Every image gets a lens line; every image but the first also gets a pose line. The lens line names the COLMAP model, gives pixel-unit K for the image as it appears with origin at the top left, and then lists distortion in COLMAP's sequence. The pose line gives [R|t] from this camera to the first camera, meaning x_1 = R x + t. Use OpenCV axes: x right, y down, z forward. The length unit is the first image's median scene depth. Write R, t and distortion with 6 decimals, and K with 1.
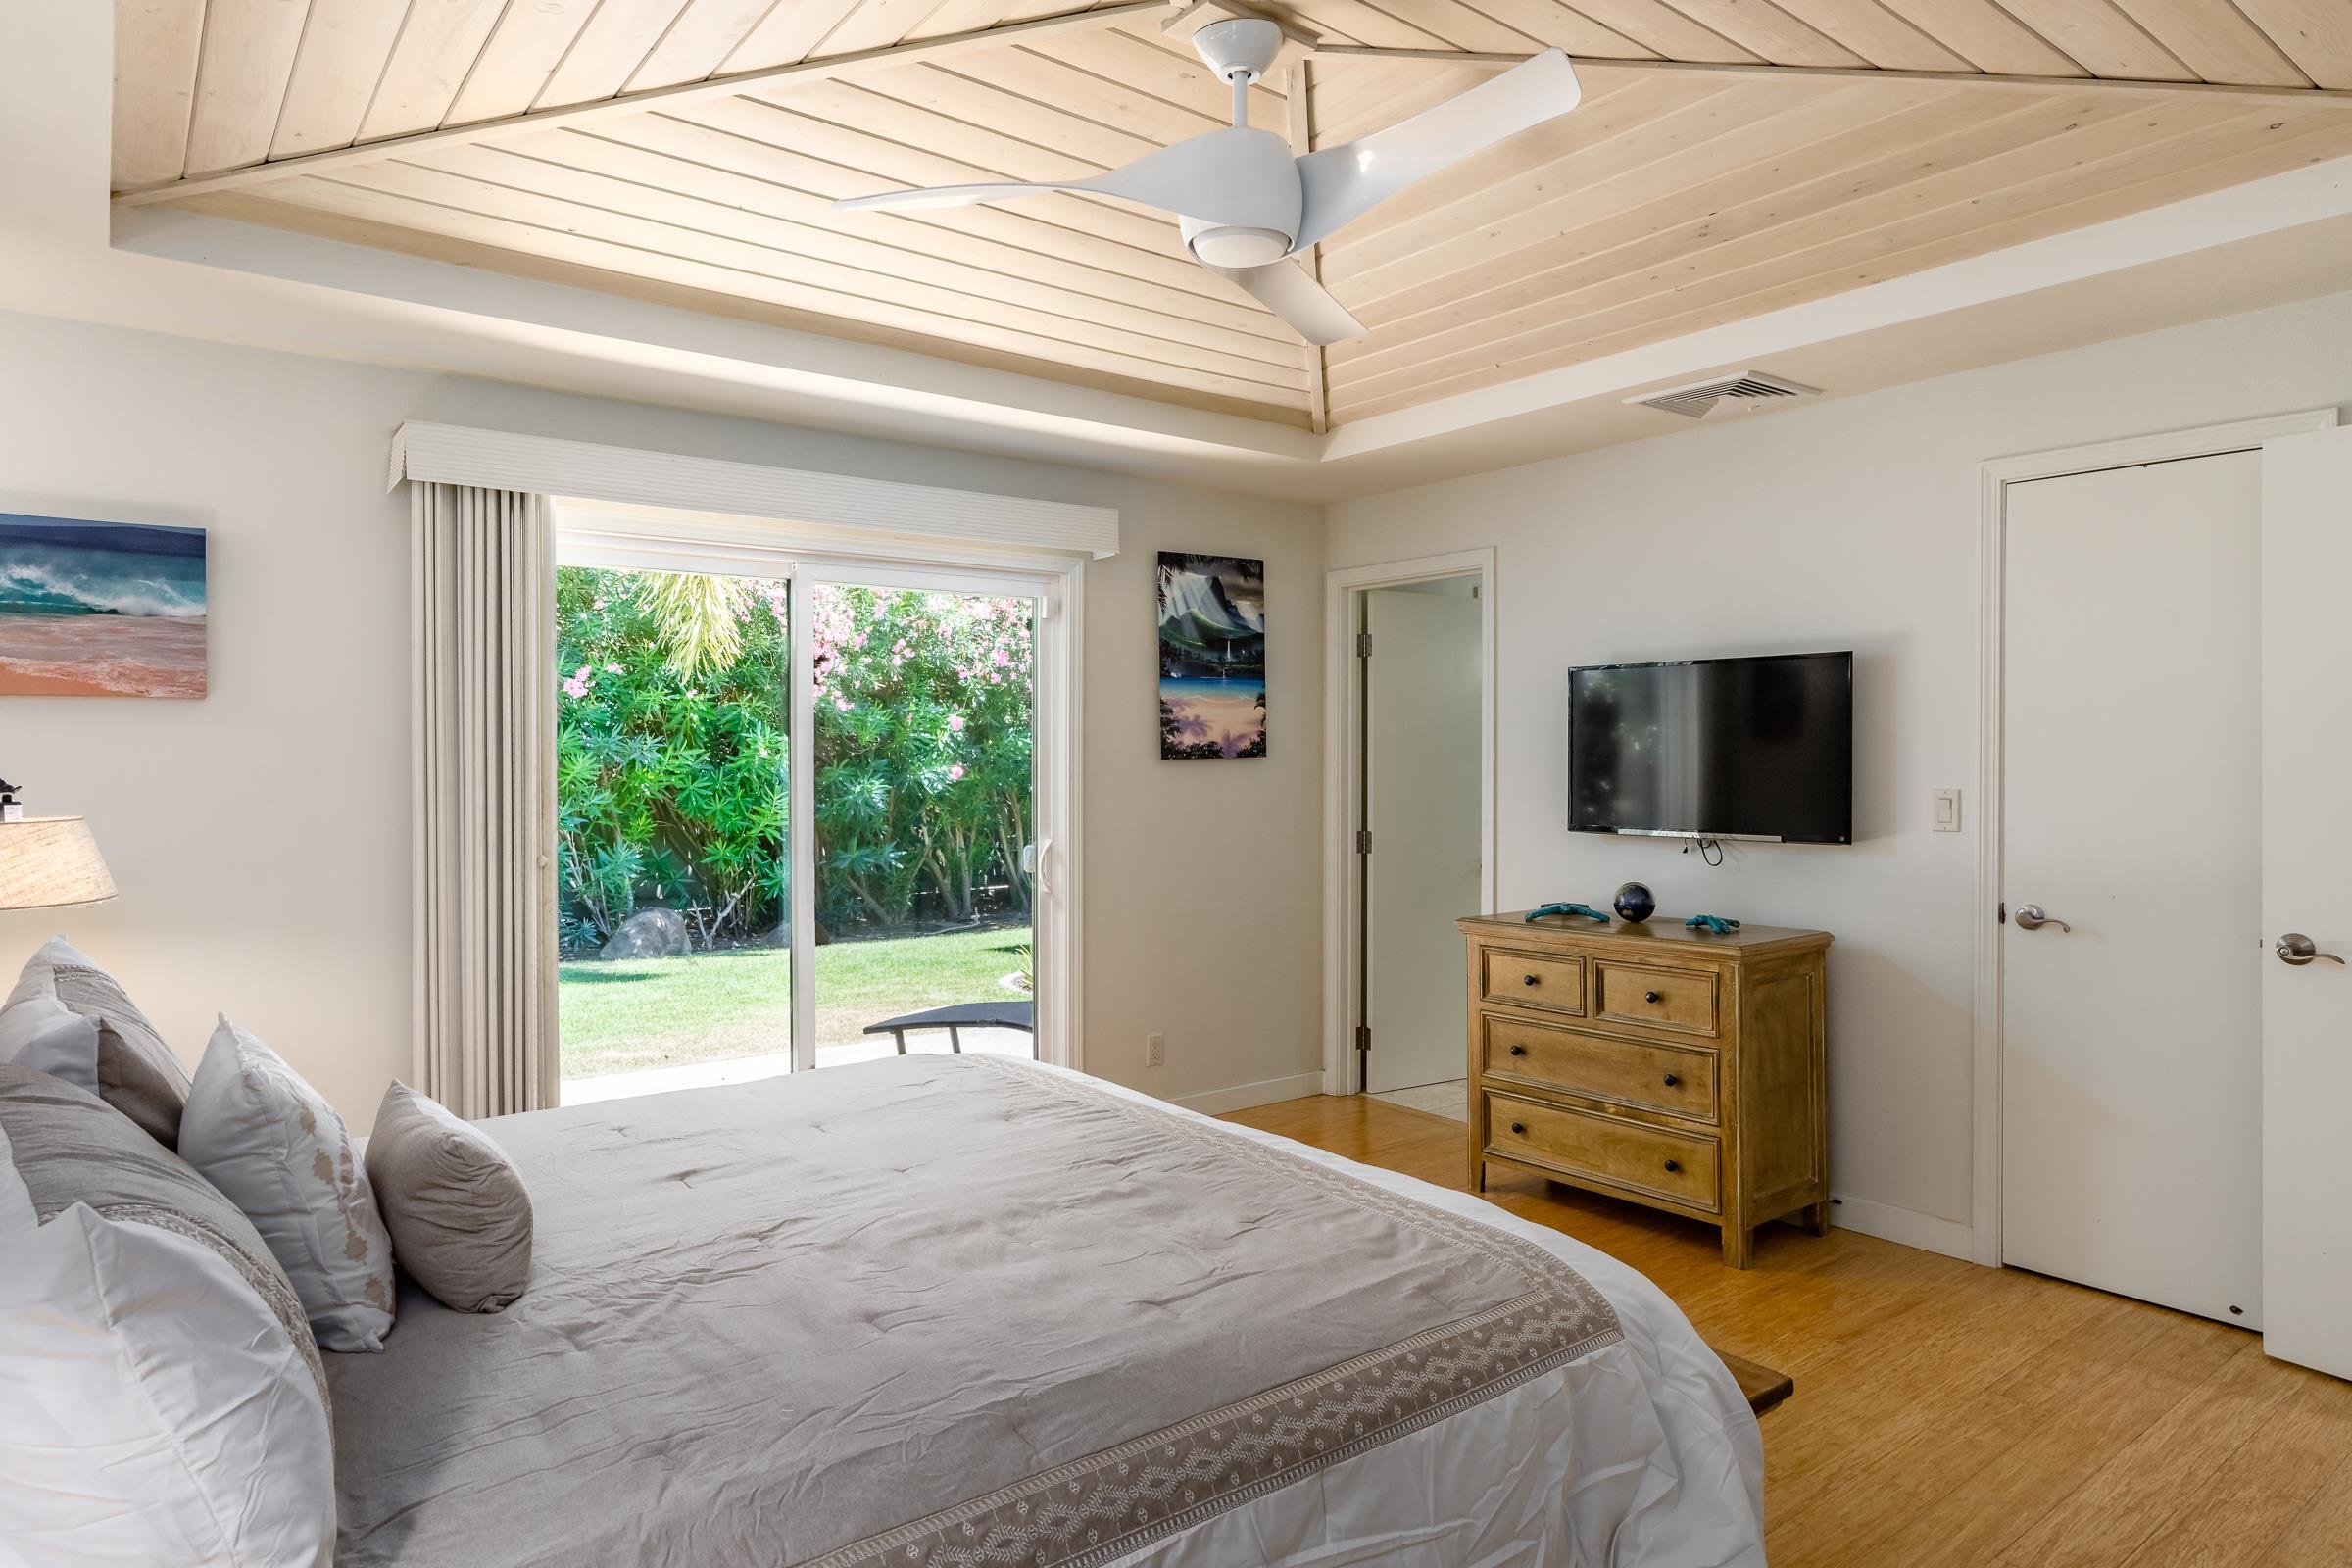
lens RADIAL K [[1389.6, 0, 1176.0], [0, 1389.6, 784.0], [0, 0, 1]] dist [0.001334, 0.000358]
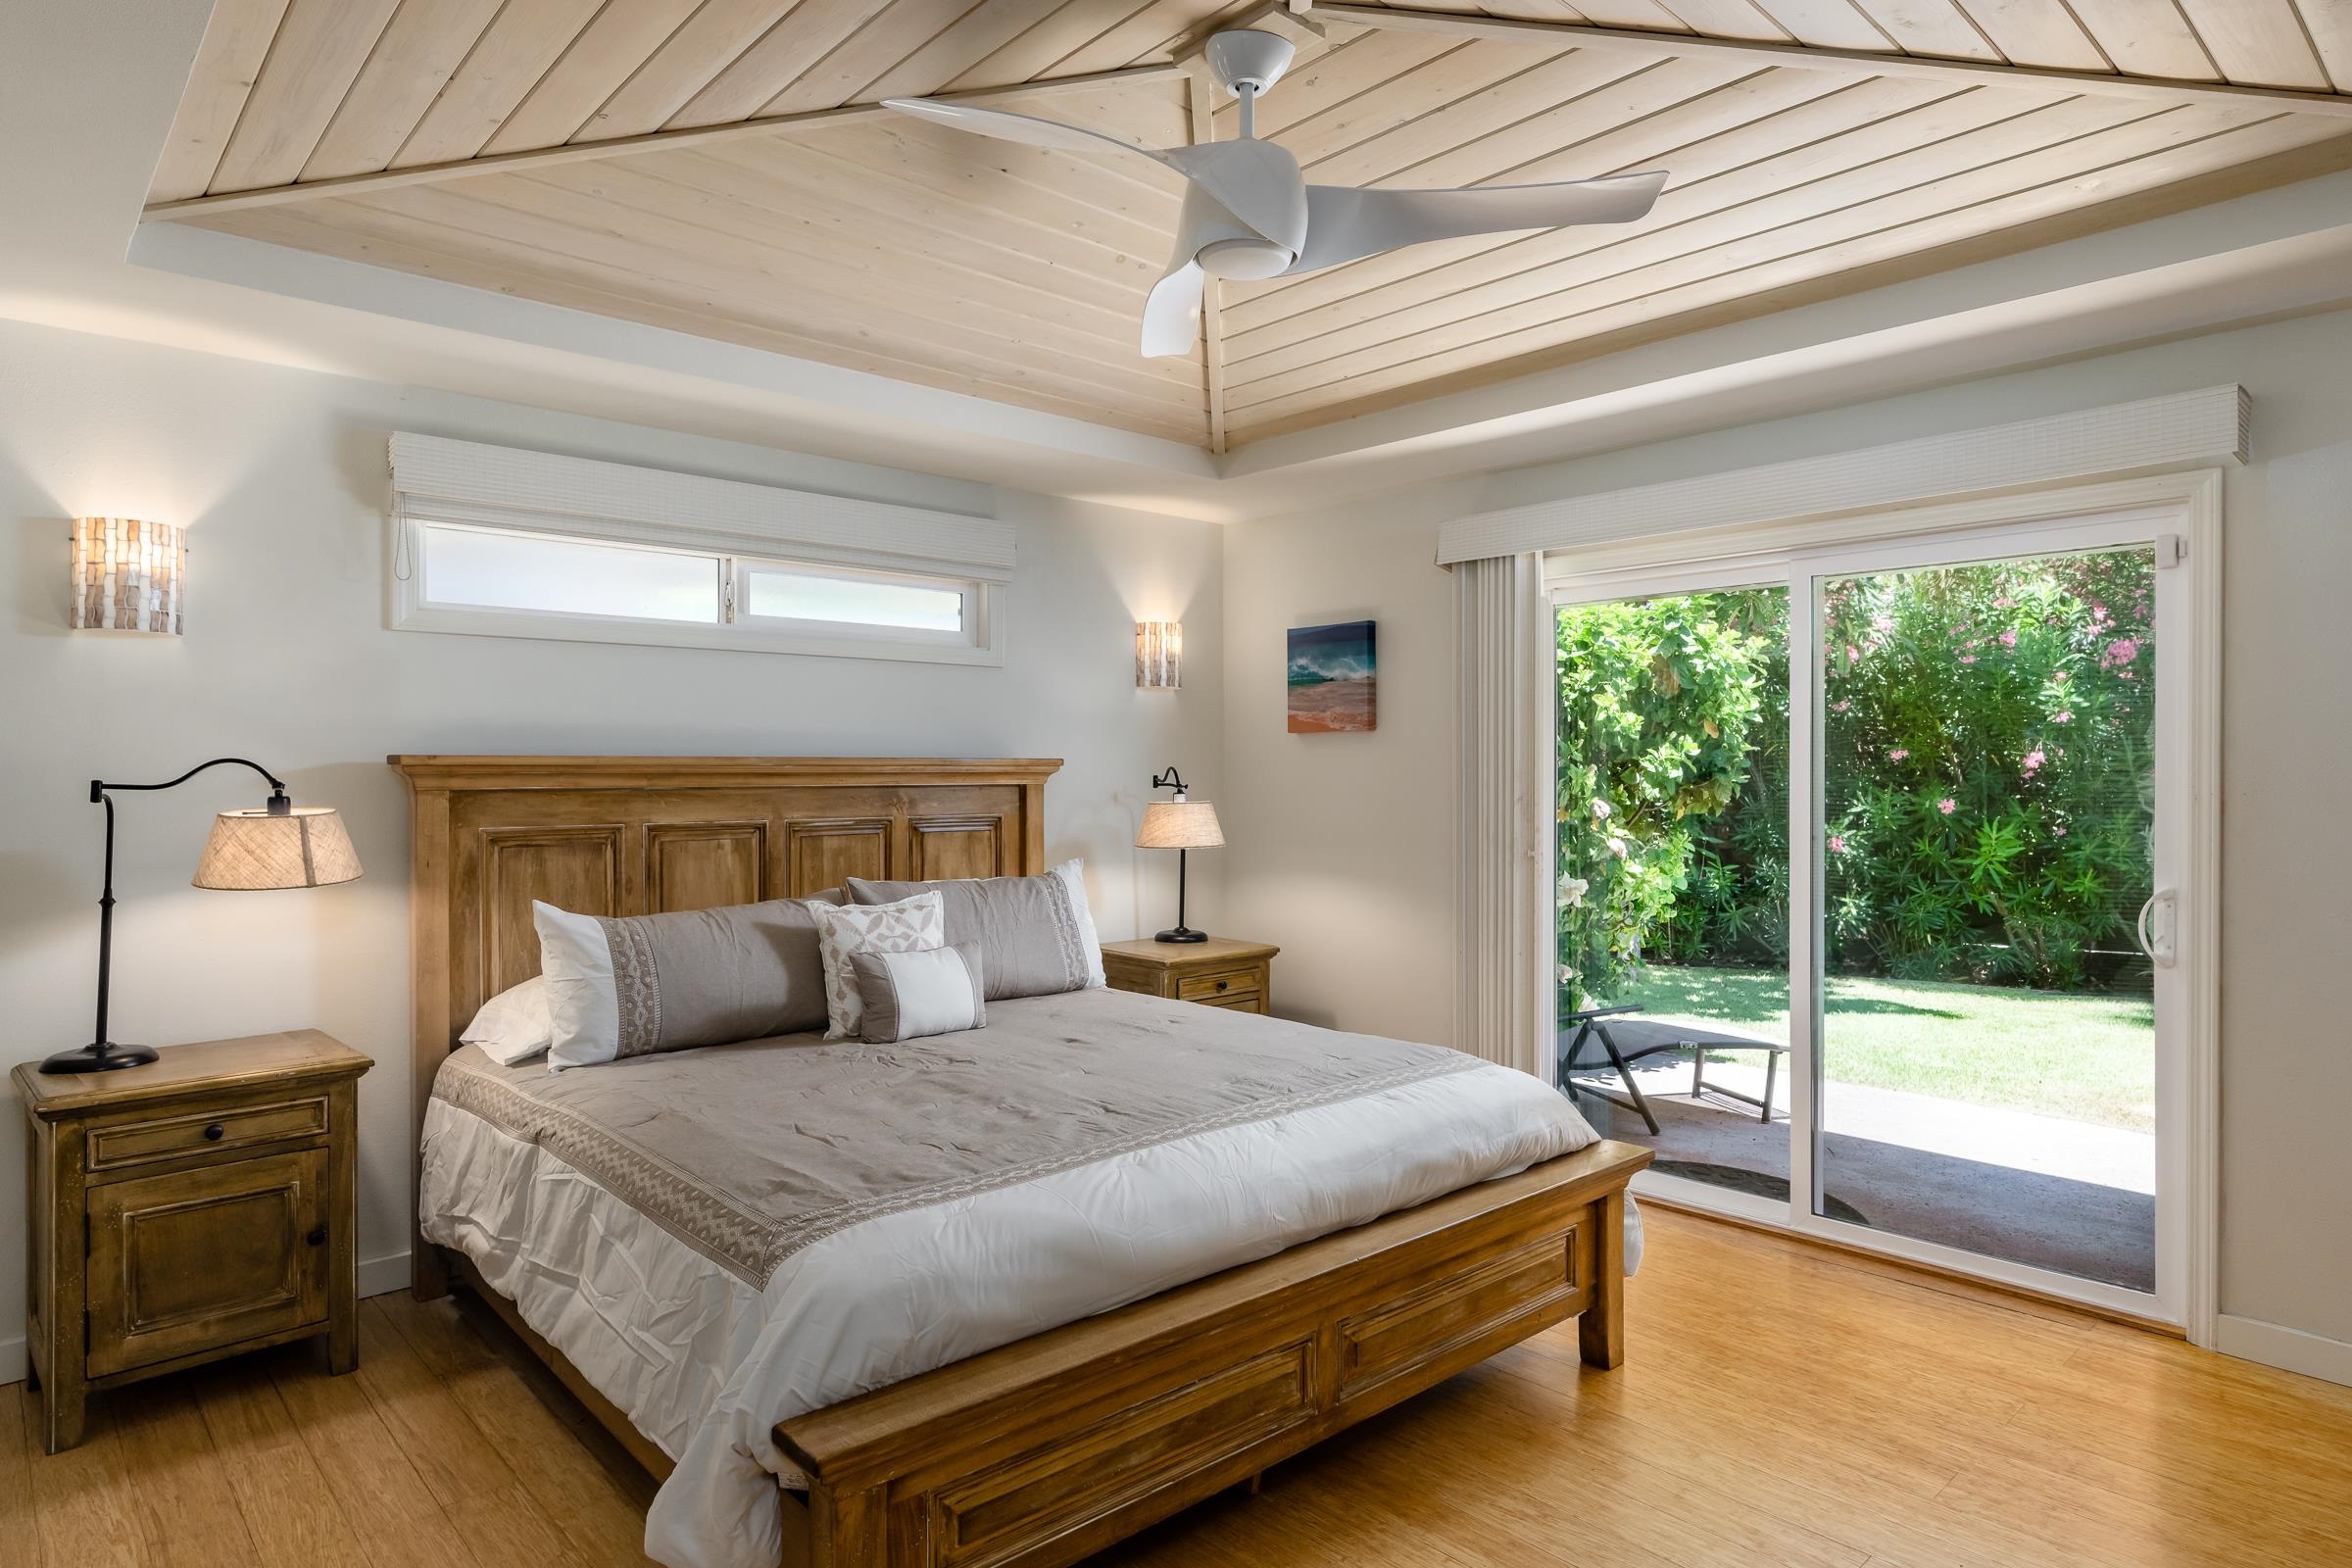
lens RADIAL K [[1343.9, 0, 1176.0], [0, 1343.9, 784.0], [0, 0, 1]] dist [-0.000540, -0.000201]
pose [[0.077569, 0.012105, -0.996913, 1.136752], [-0.019428, 0.999755, 0.010628, -0.020765], [0.996798, 0.018544, 0.077785, 0.995261]]
